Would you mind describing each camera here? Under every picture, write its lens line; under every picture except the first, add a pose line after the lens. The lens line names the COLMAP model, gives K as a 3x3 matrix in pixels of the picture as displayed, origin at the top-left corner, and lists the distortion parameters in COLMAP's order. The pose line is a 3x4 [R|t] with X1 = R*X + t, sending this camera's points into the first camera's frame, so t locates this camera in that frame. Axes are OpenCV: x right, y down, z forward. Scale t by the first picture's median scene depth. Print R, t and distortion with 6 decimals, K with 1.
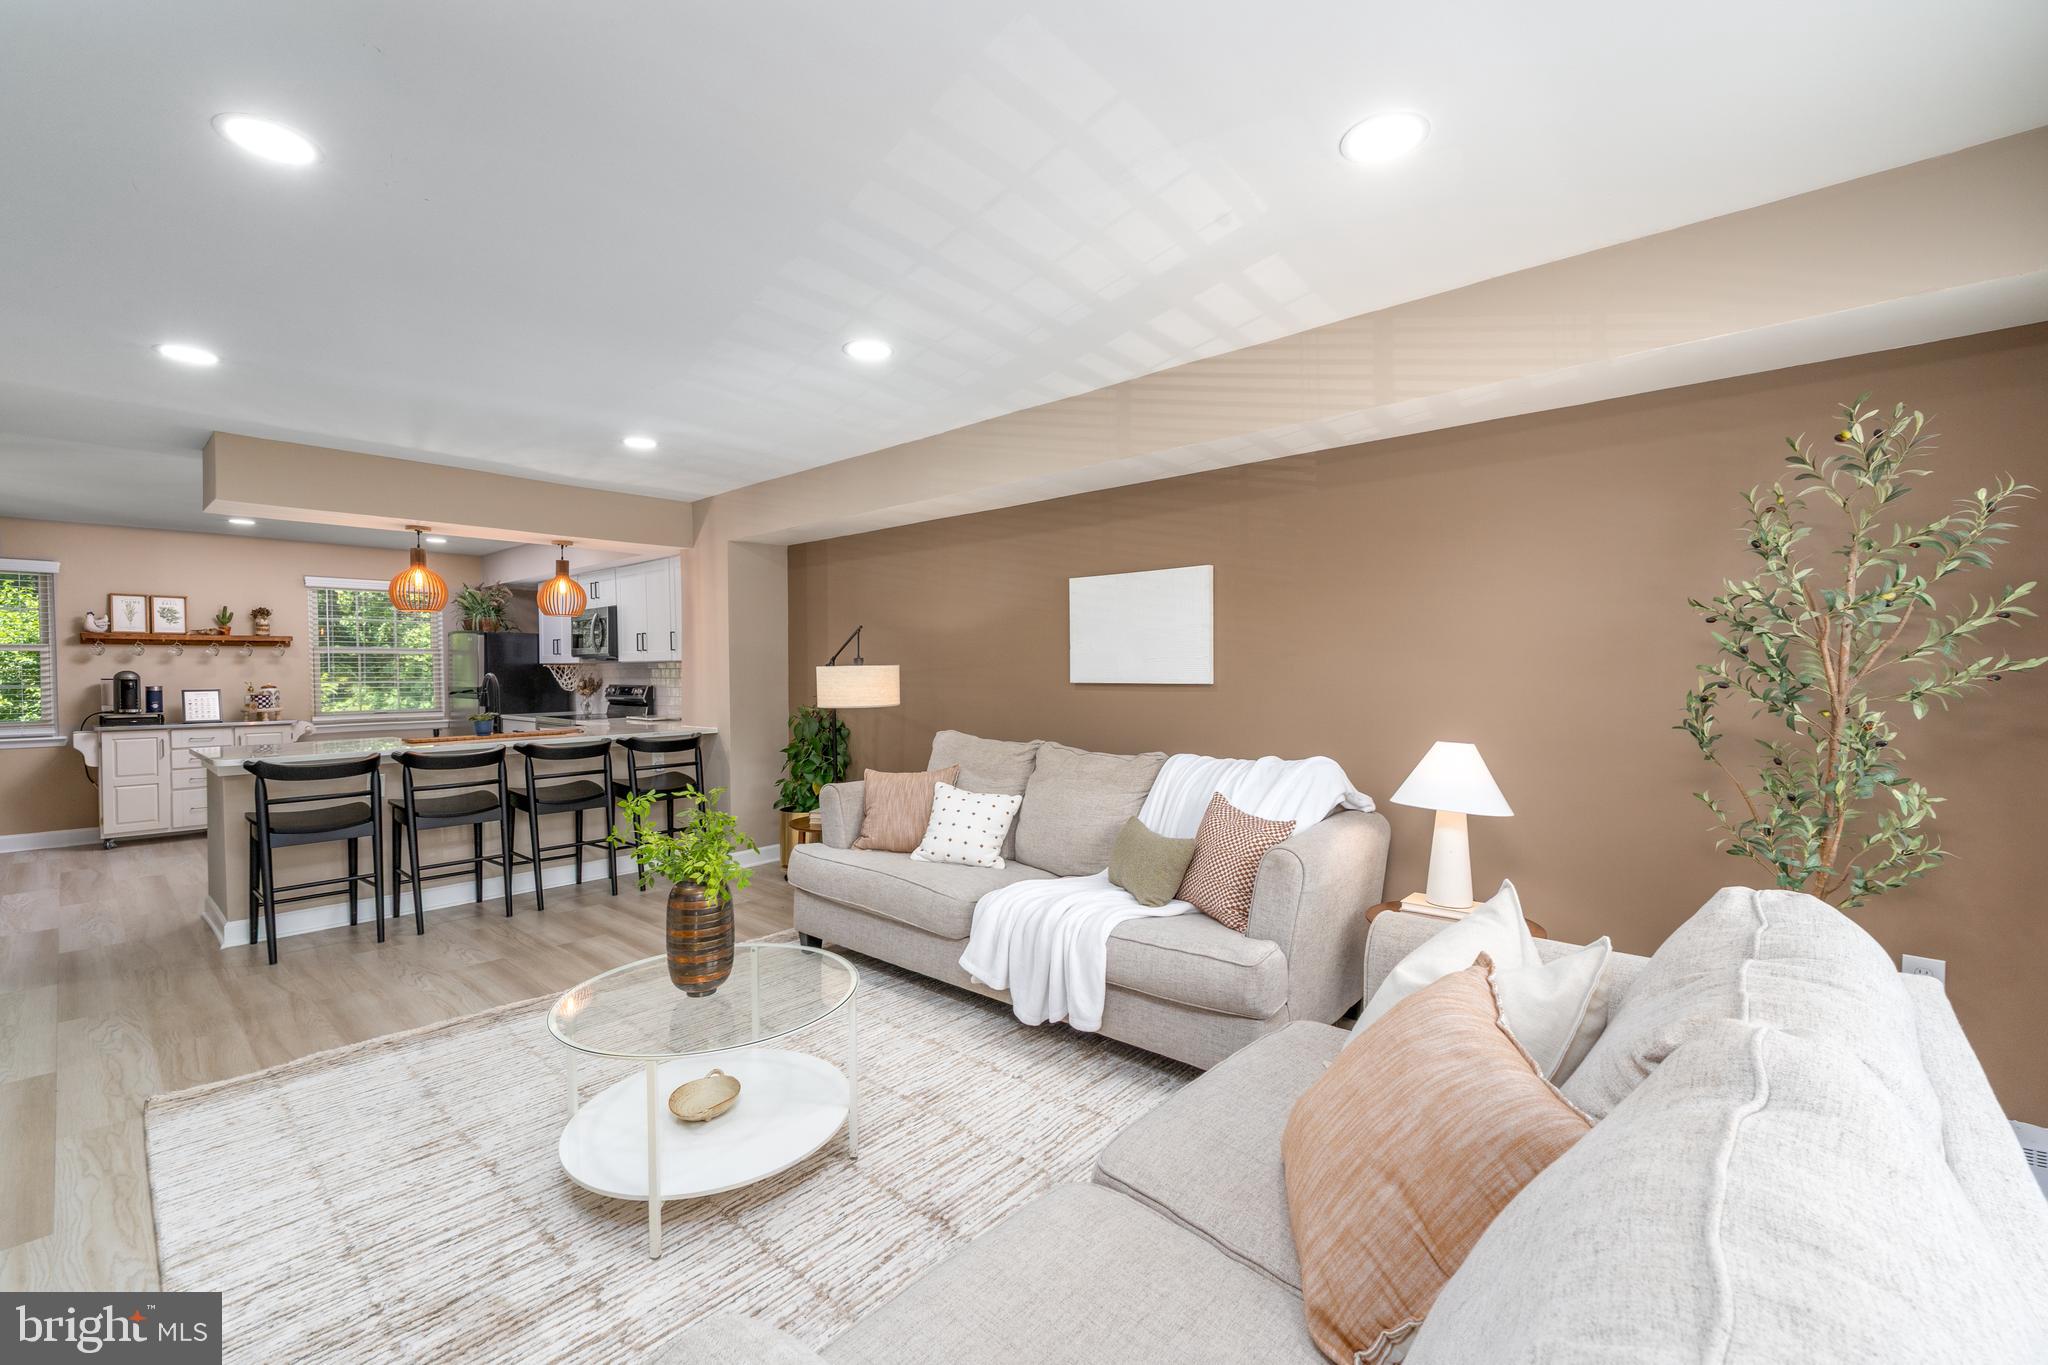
lens RADIAL K [[839.7, 0, 1027.2], [0, 839.7, 691.9], [0, 0, 1]] dist [-0.000998, -0.000201]
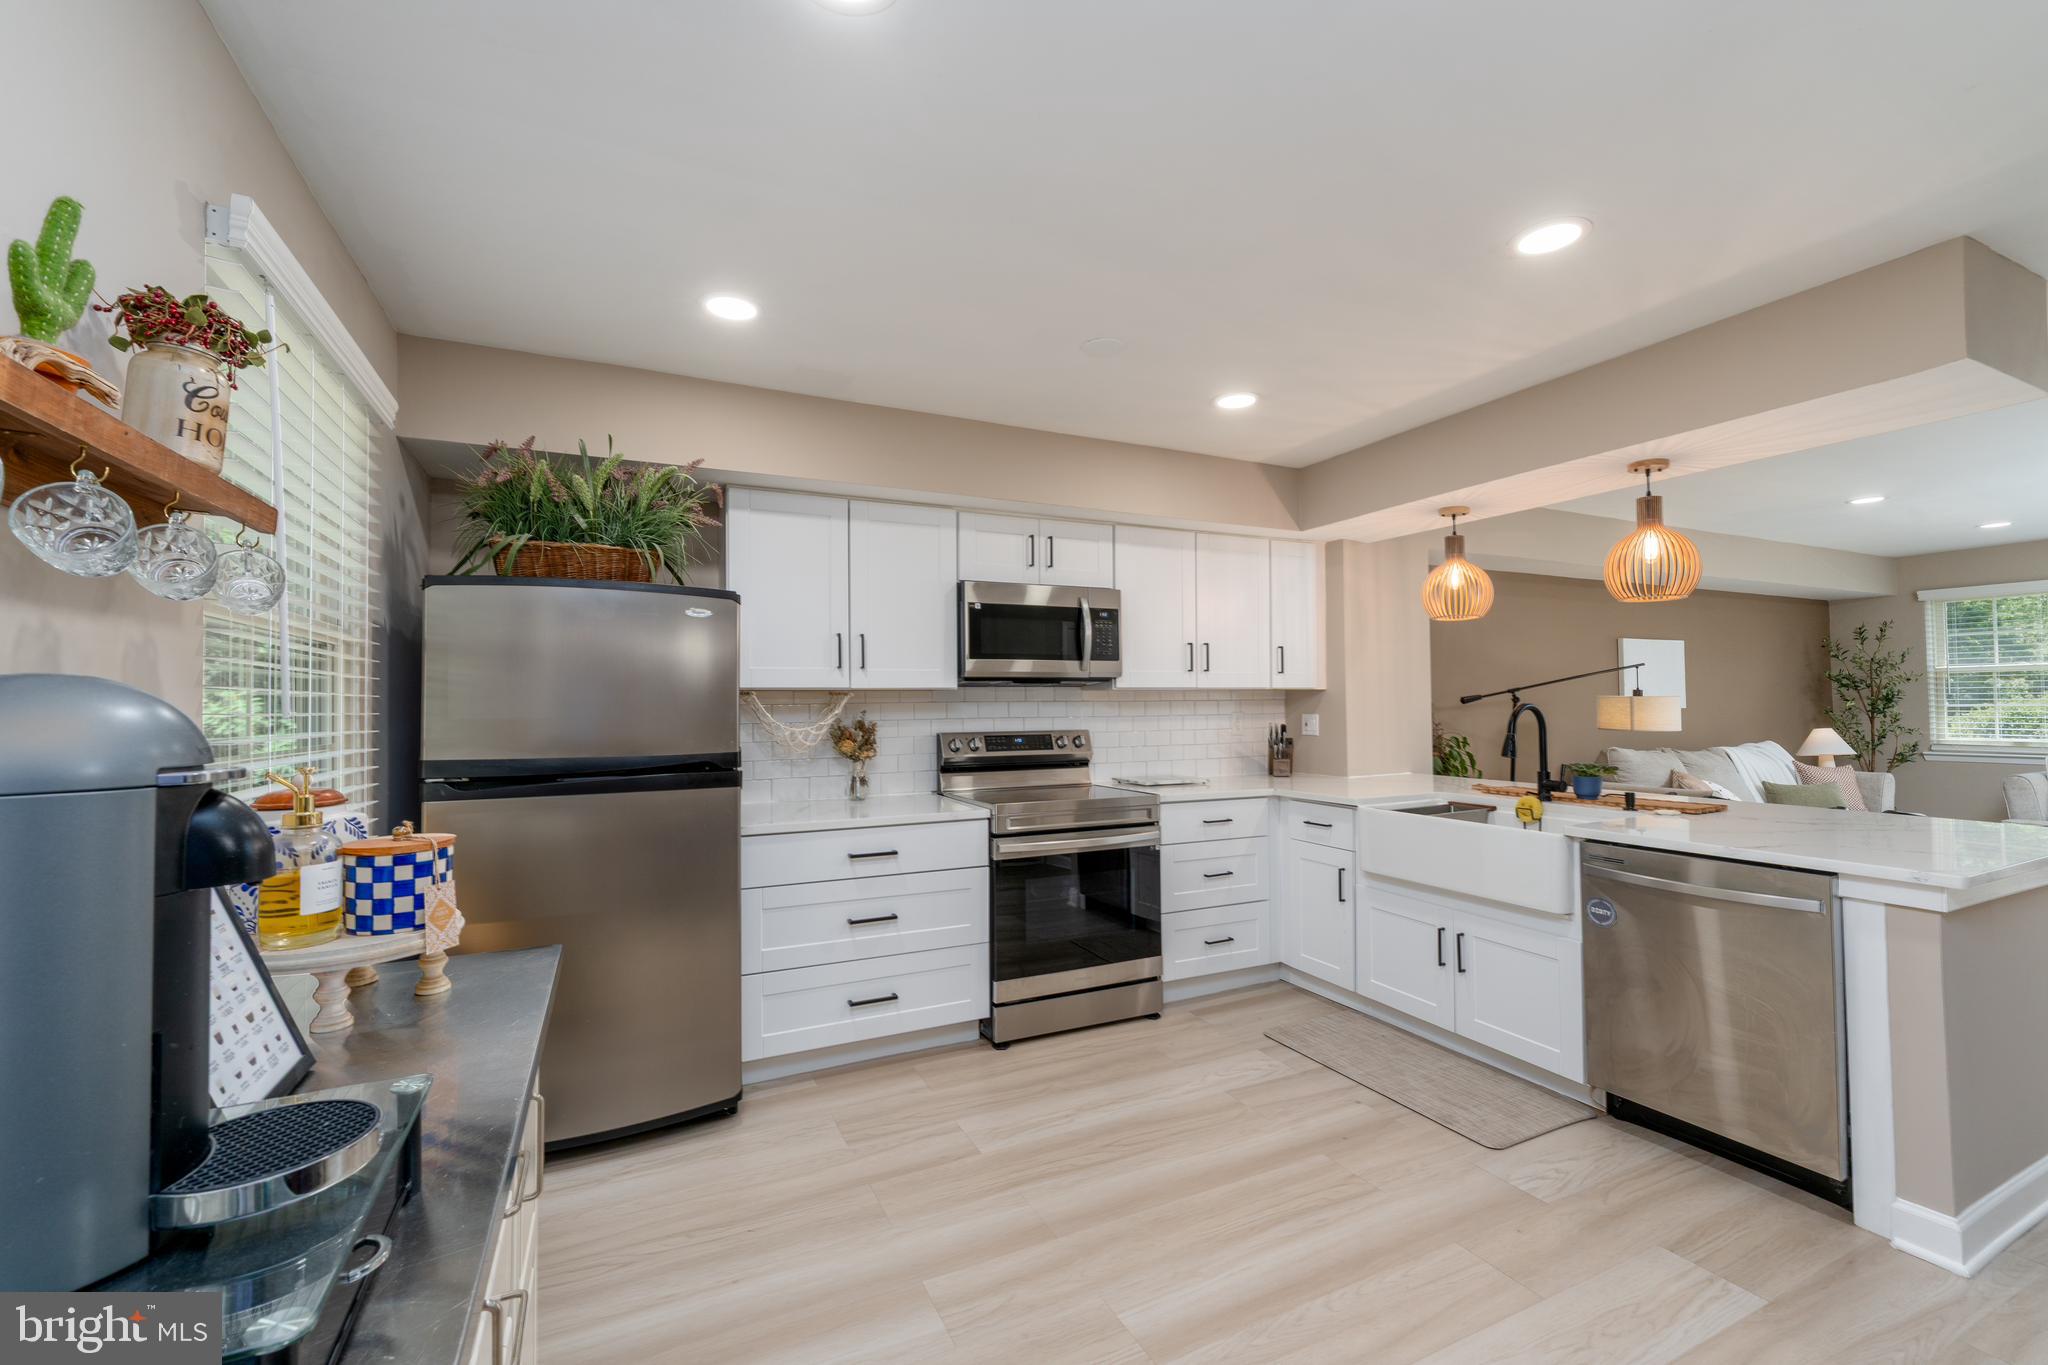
lens RADIAL K [[839.7, 0, 1038.7], [0, 839.7, 691.5], [0, 0, 1]] dist [-0.000998, -0.000201]
pose [[0.379580, 0.016041, 0.925020, -1.035673], [0.033762, 0.998944, -0.031177, -0.017941], [-0.924543, 0.043064, 0.378638, 0.835535]]
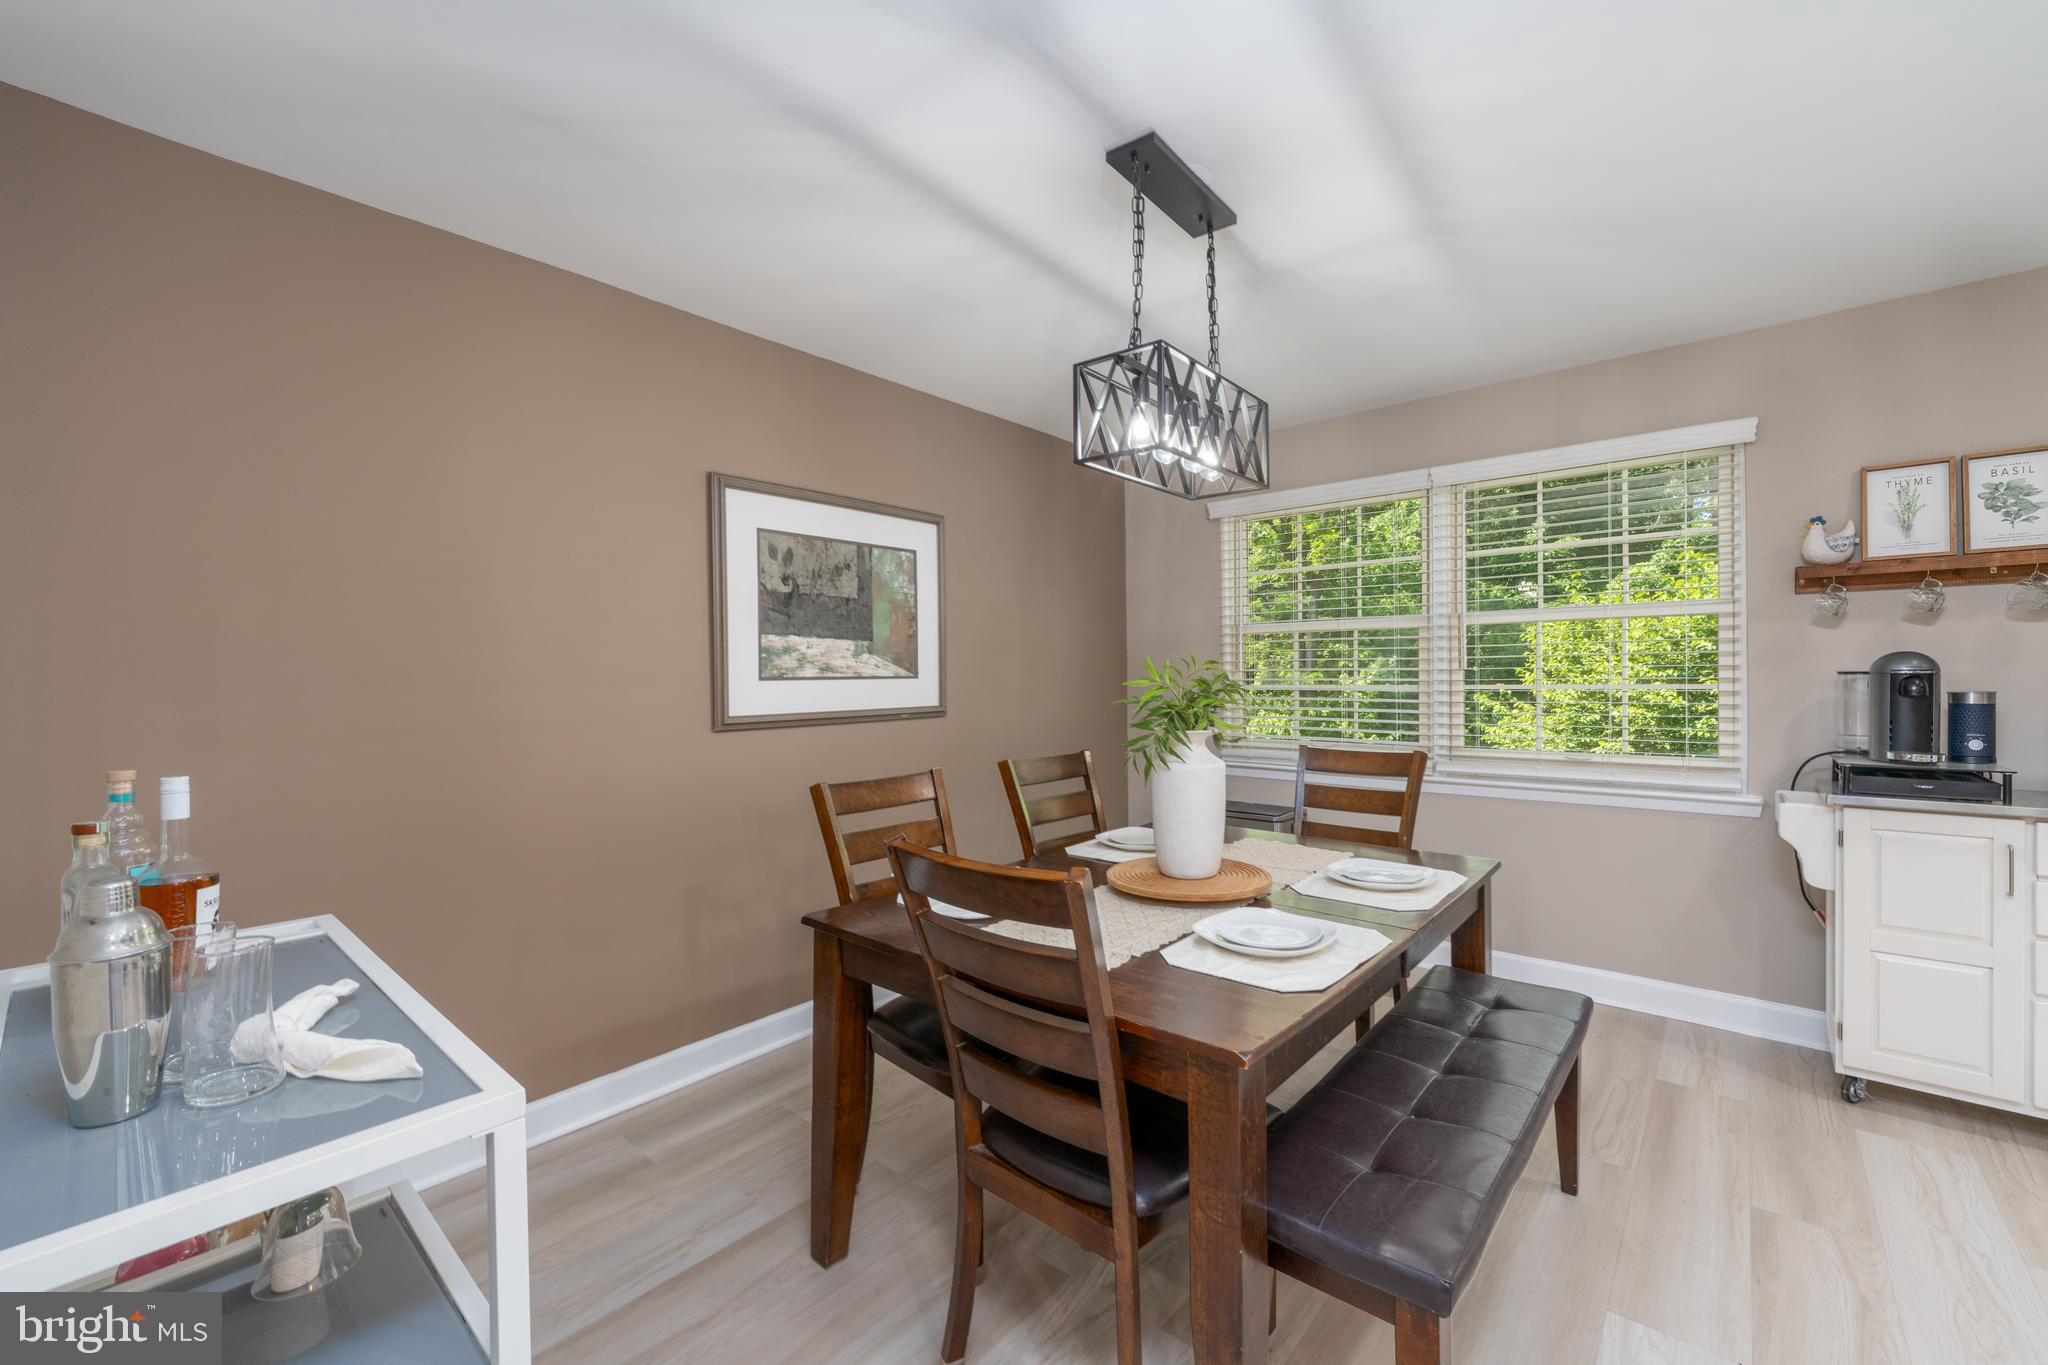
lens RADIAL K [[839.7, 0, 1012.4], [0, 839.7, 678.3], [0, 0, 1]] dist [-0.000998, -0.000201]
pose [[0.001656, 0.009540, -0.999953, -0.656553], [-0.012319, 0.999879, 0.009519, -0.010946], [0.999923, 0.012303, 0.001774, 0.560620]]
